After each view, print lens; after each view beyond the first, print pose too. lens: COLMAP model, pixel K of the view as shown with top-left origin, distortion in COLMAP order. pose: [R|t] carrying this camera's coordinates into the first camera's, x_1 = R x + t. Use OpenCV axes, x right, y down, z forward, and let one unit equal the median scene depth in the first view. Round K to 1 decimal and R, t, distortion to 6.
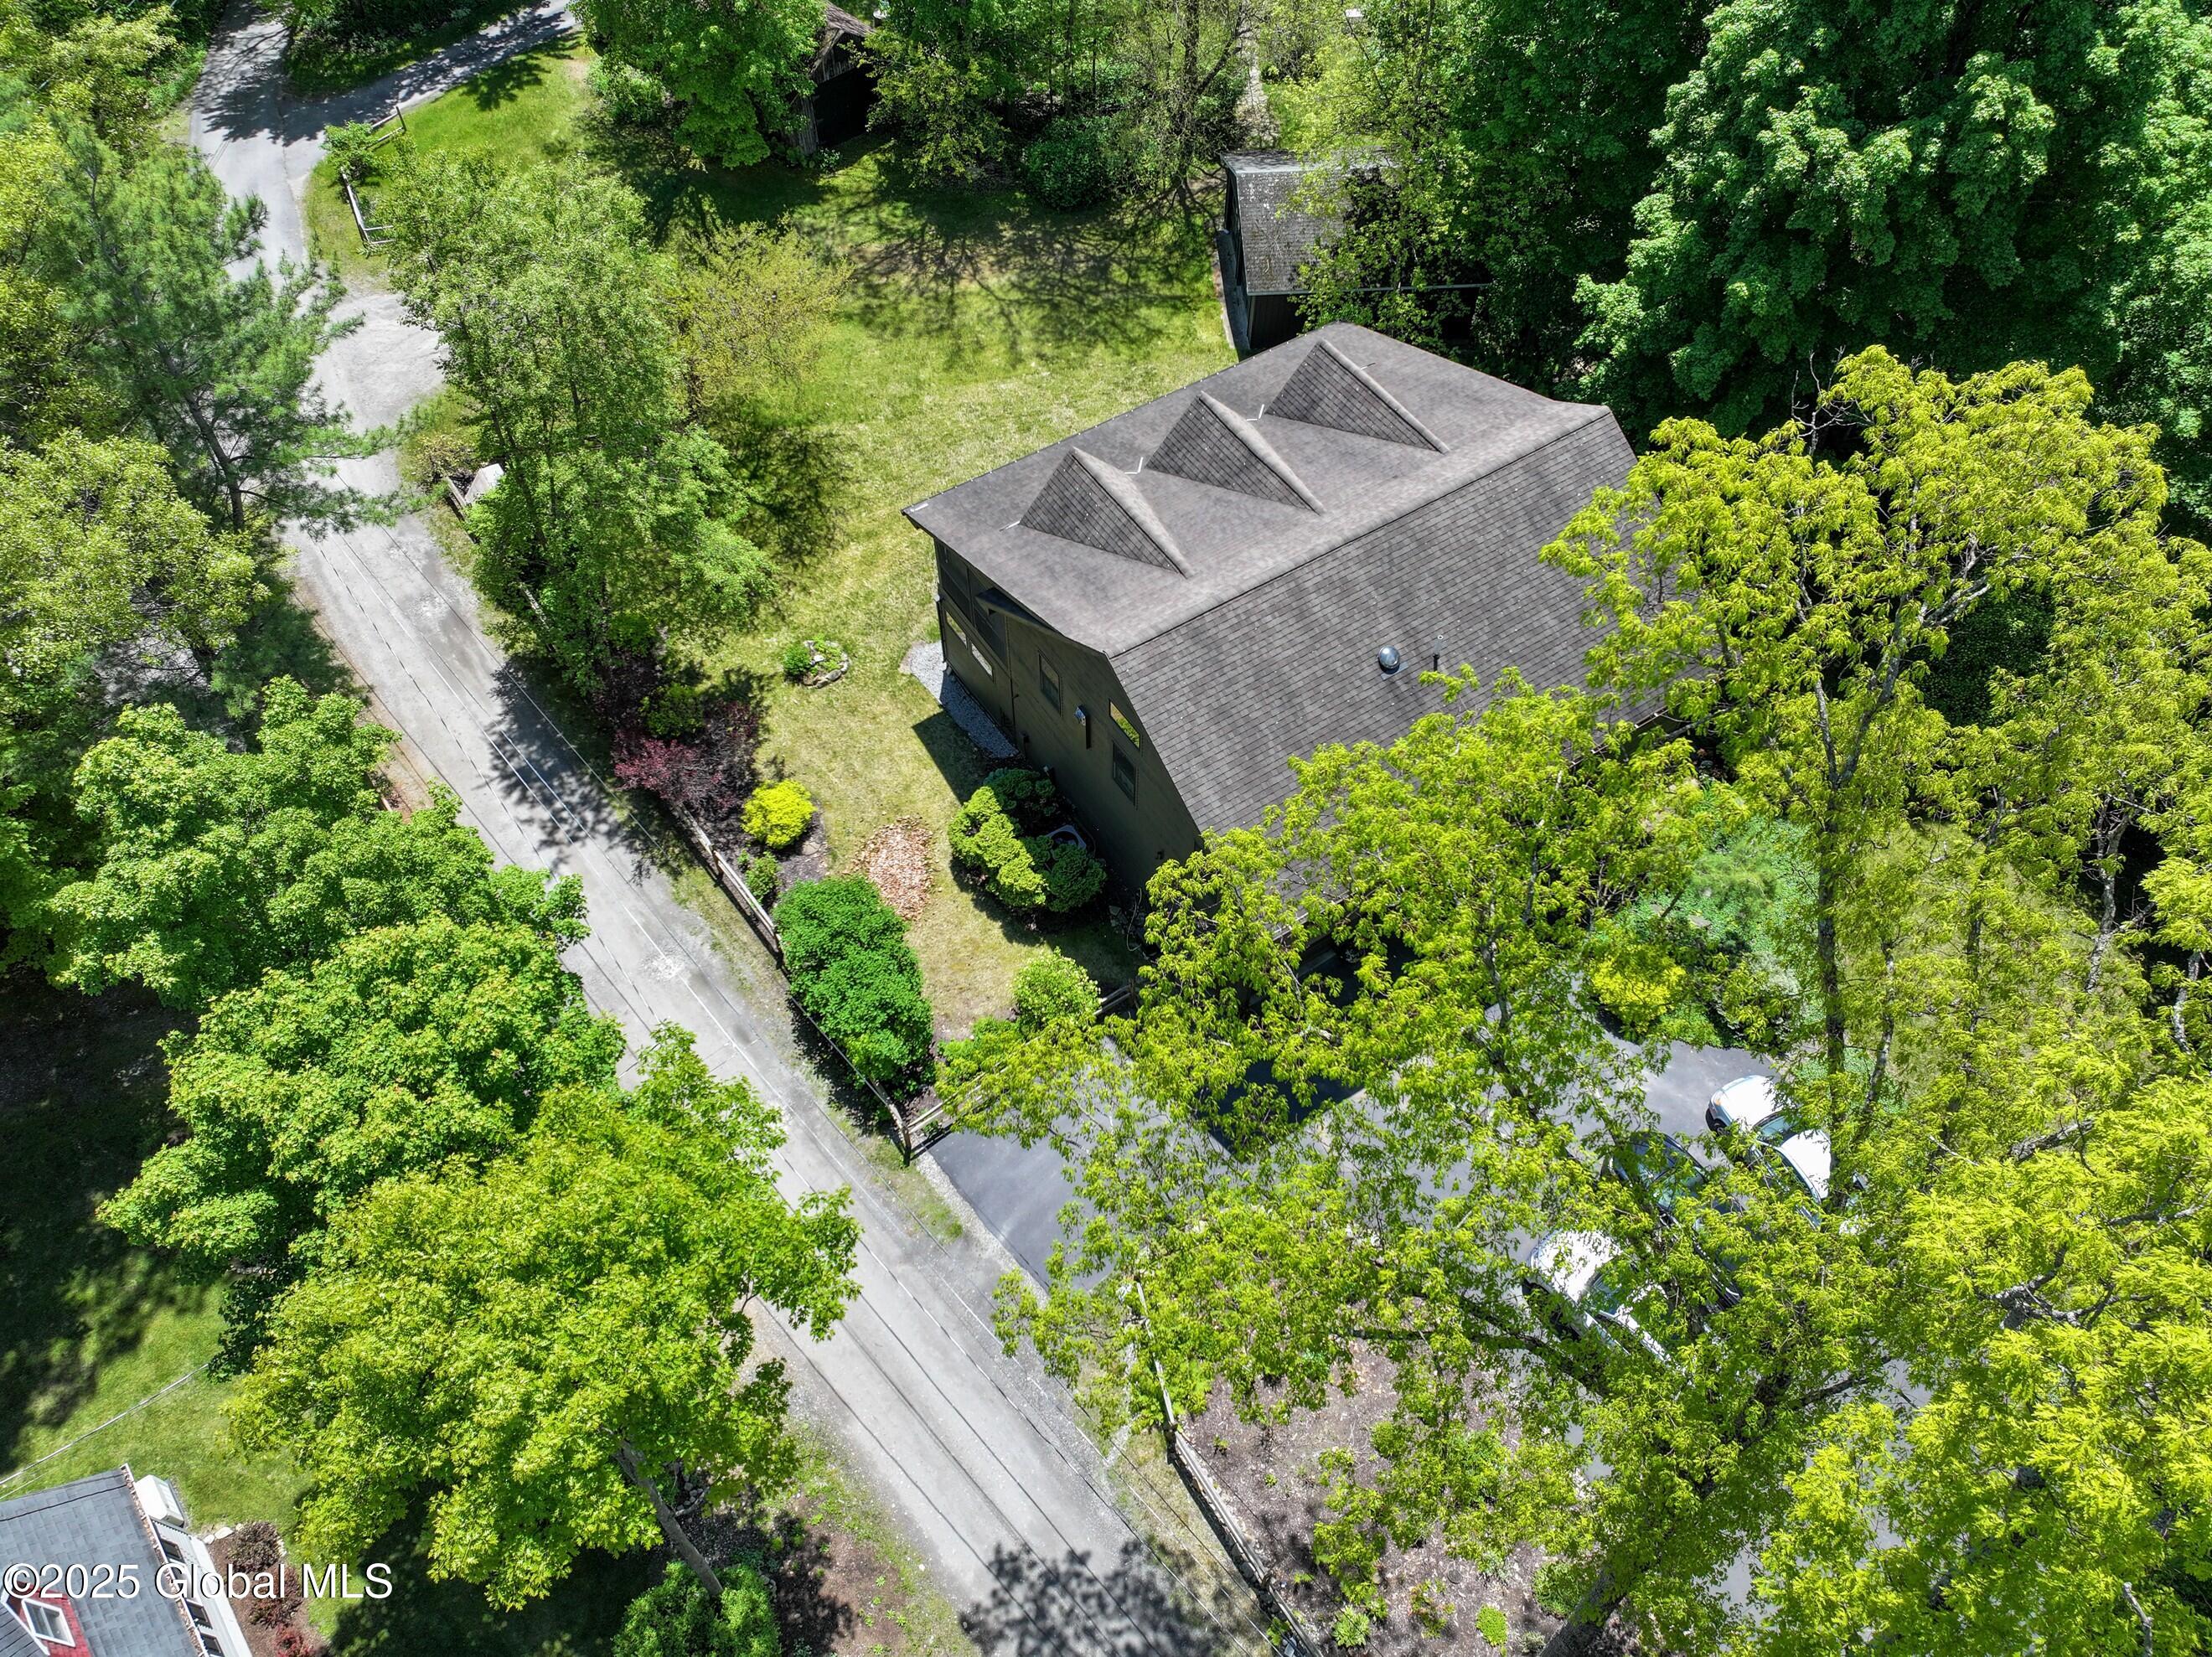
lens RADIAL K [[1562.0, 0, 1112.7], [0, 1562.0, 820.7], [0, 0, 1]] dist [-0.000554, 0.019747]
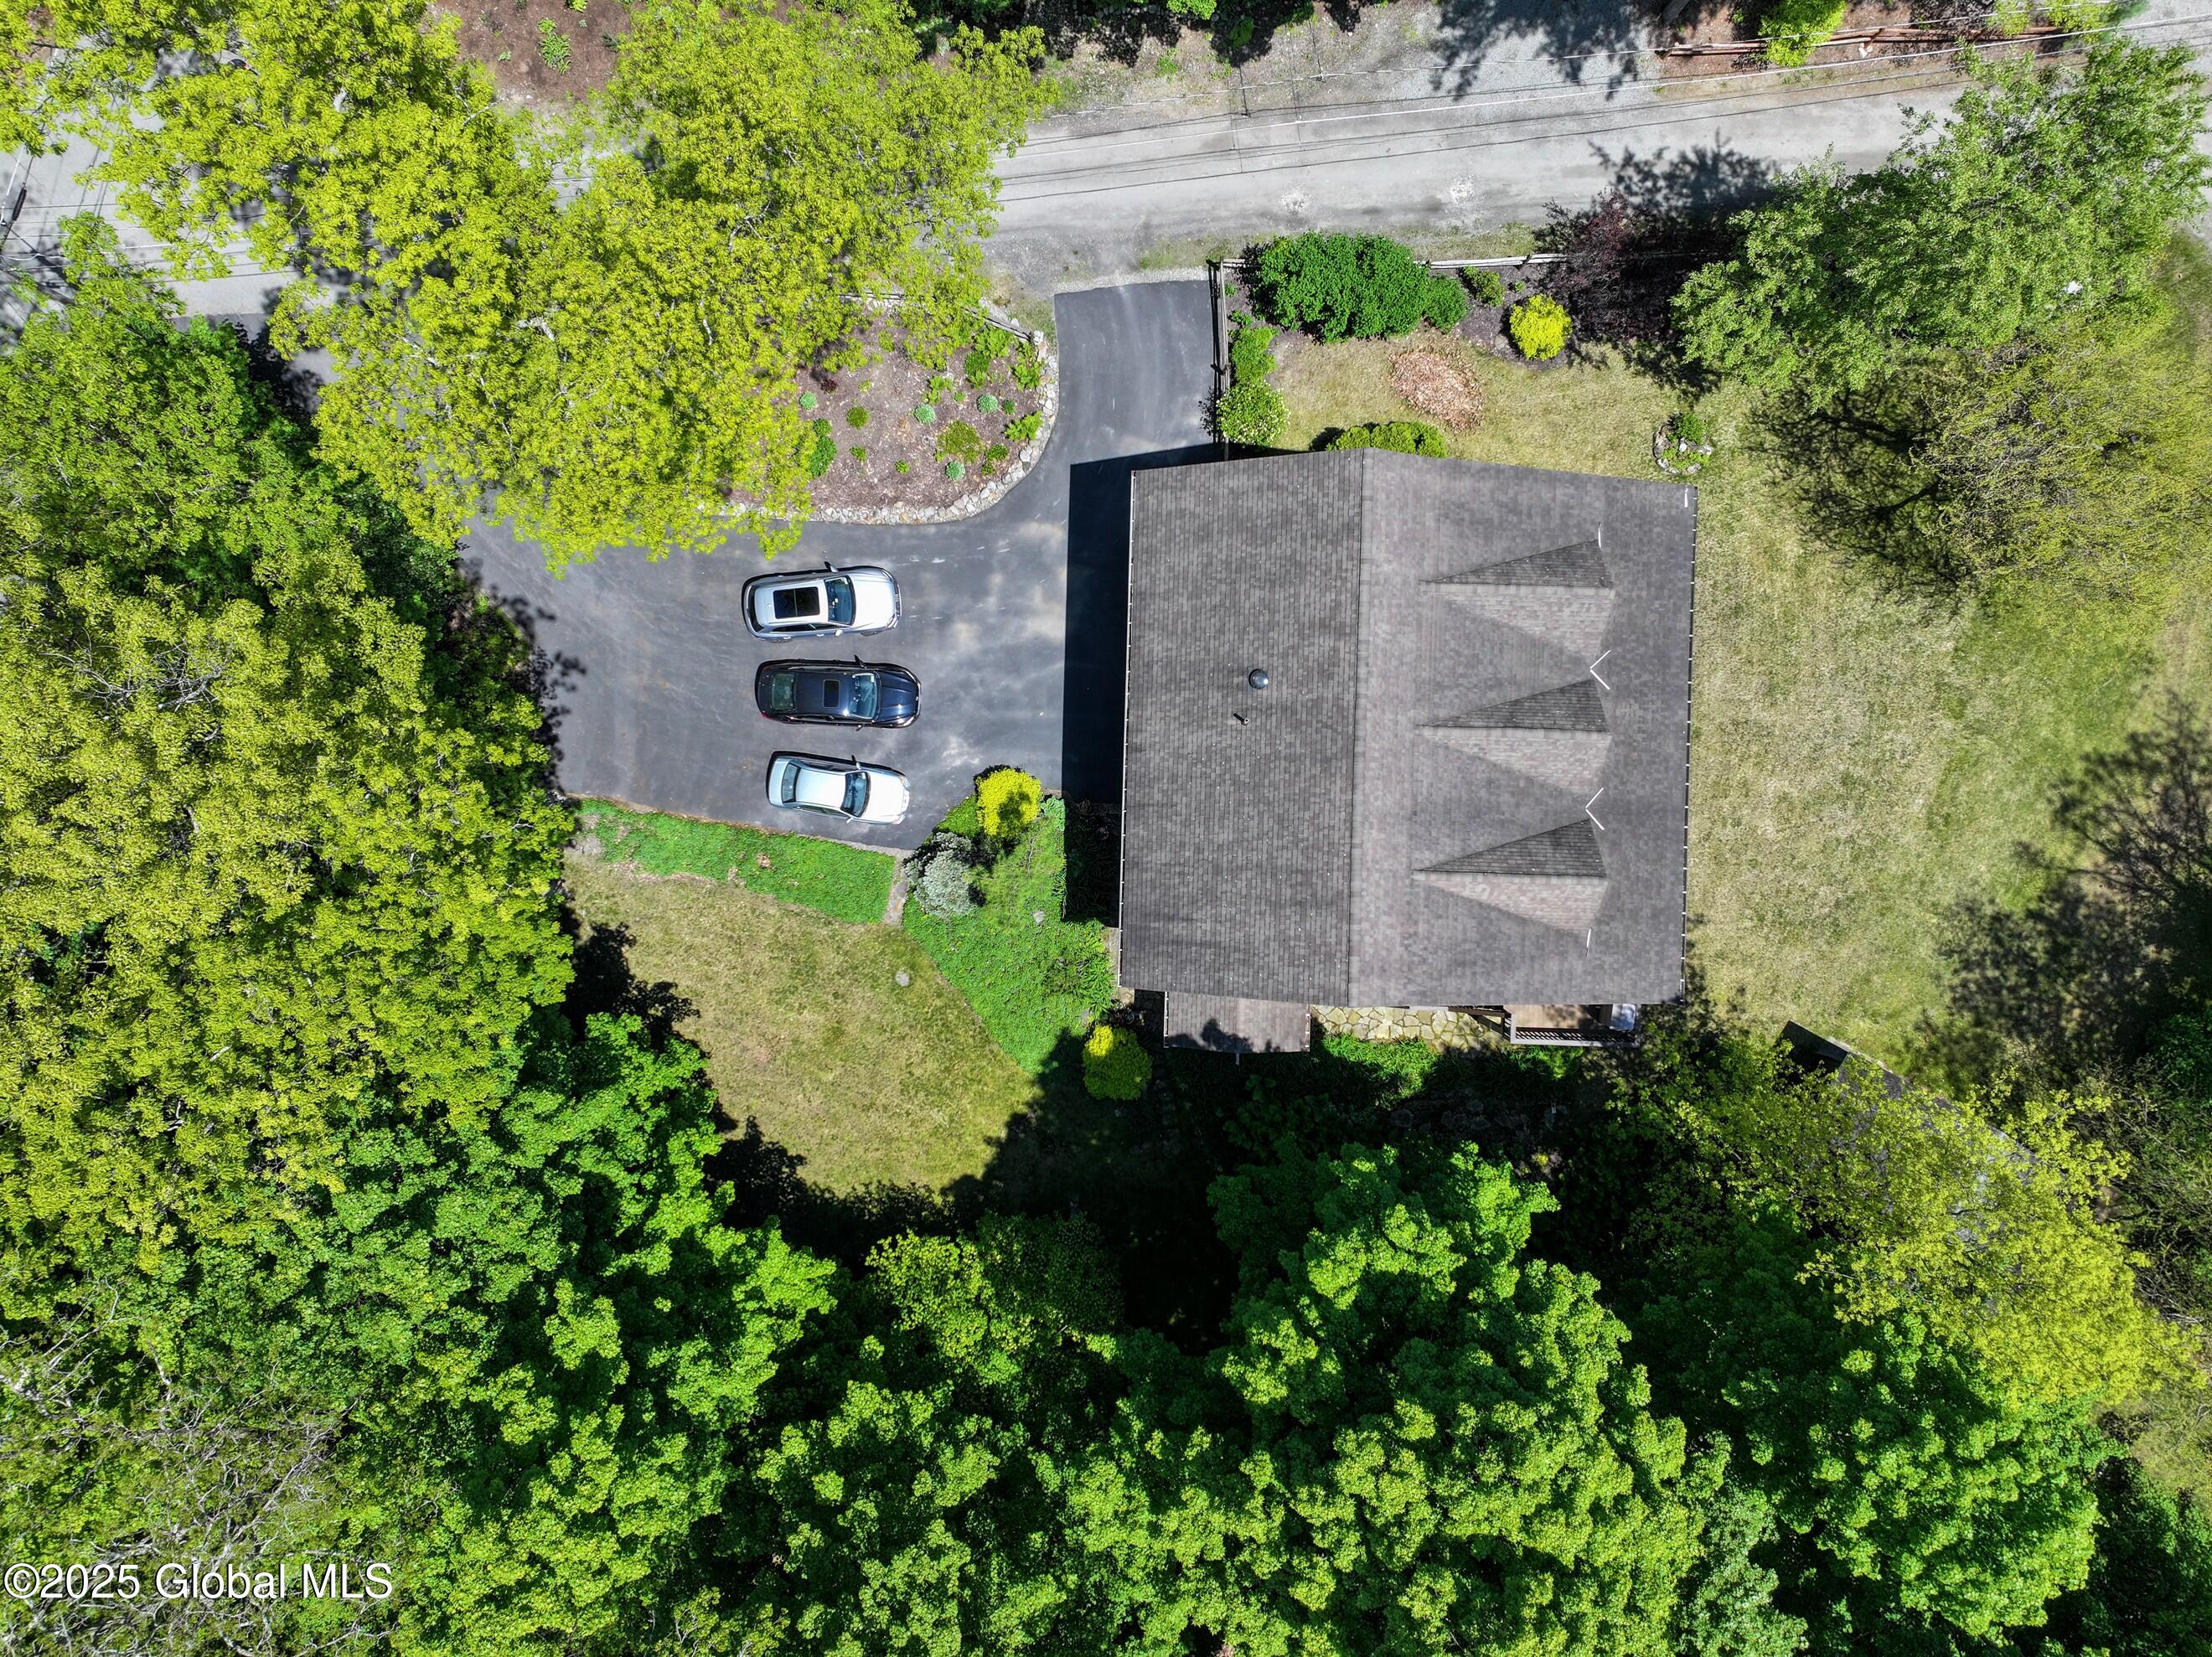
lens RADIAL K [[1562.0, 0, 1103.9], [0, 1562.0, 821.3], [0, 0, 1]] dist [-0.000554, 0.019747]
pose [[-0.570559, 0.821254, -0.002069, 0.268920], [-0.665771, -0.461060, 0.586662, -0.619063], [0.480845, 0.336103, 0.809829, 0.012038]]
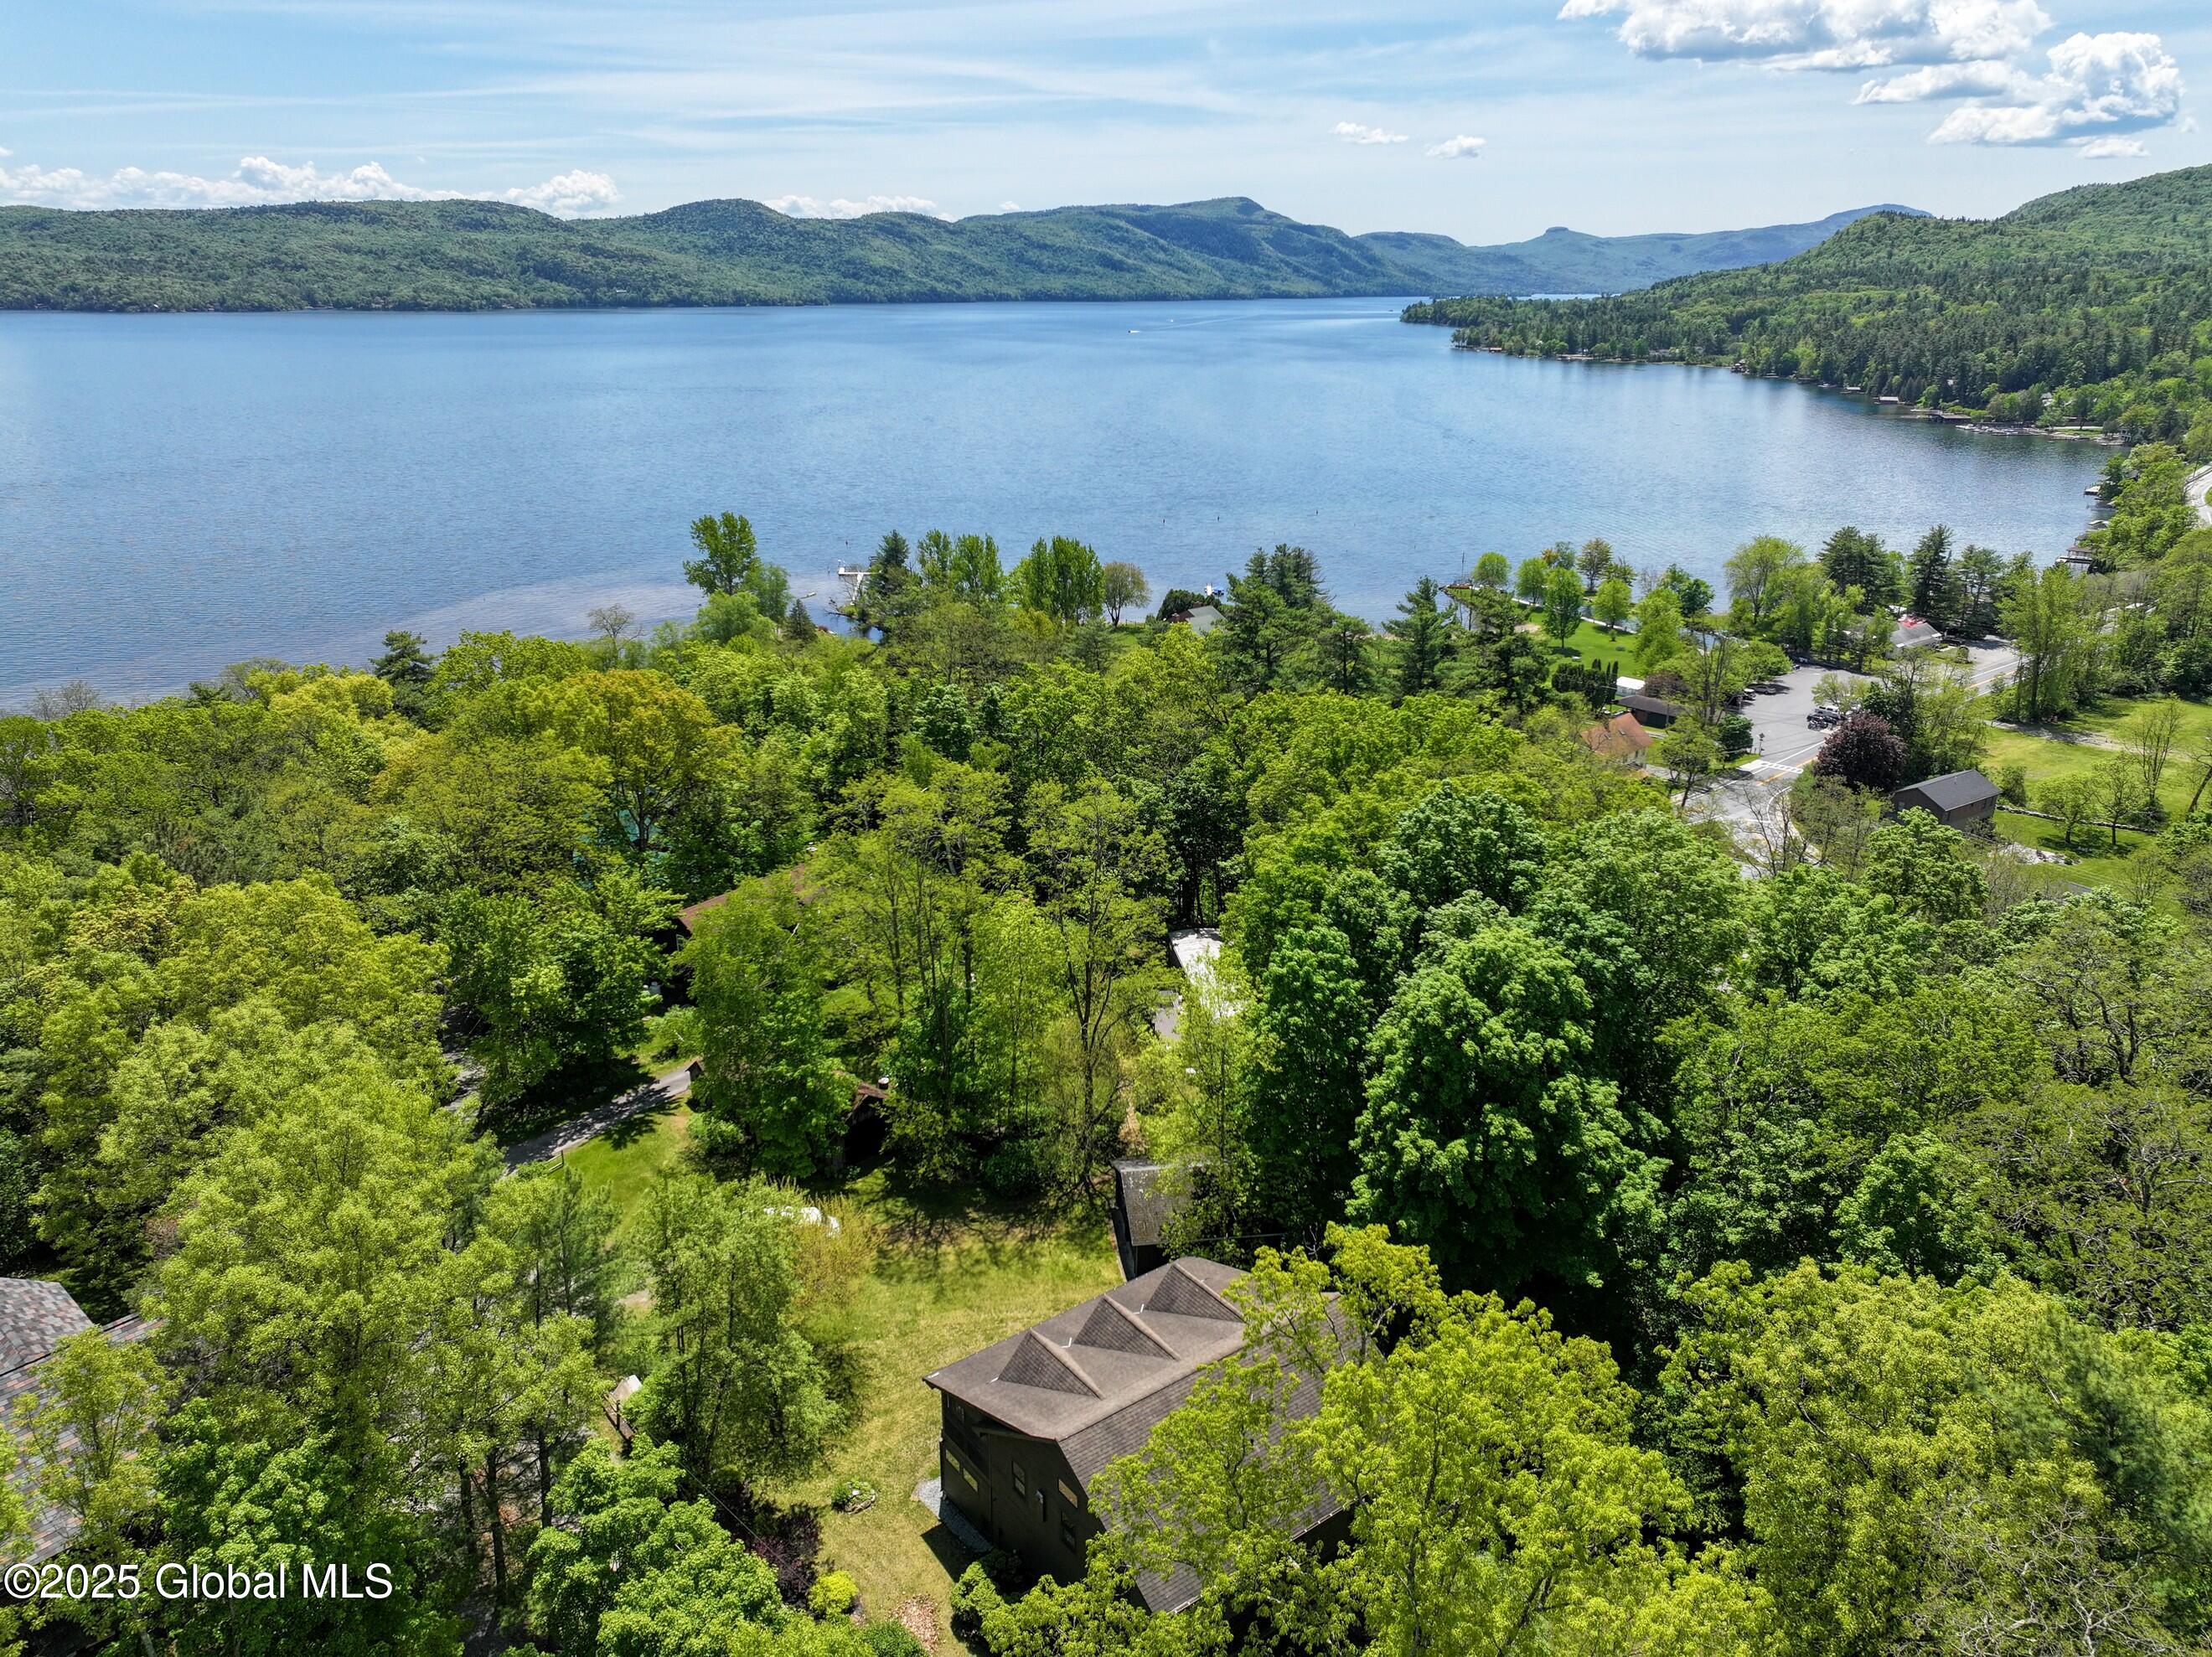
lens RADIAL K [[1562.0, 0, 1113.7], [0, 1562.0, 823.9], [0, 0, 1]] dist [-0.000554, 0.019747]
pose [[0.997604, -0.020311, 0.066141, -0.031215], [0.054619, 0.817997, -0.572624, 0.247468], [-0.042473, 0.574864, 0.817146, -0.602785]]
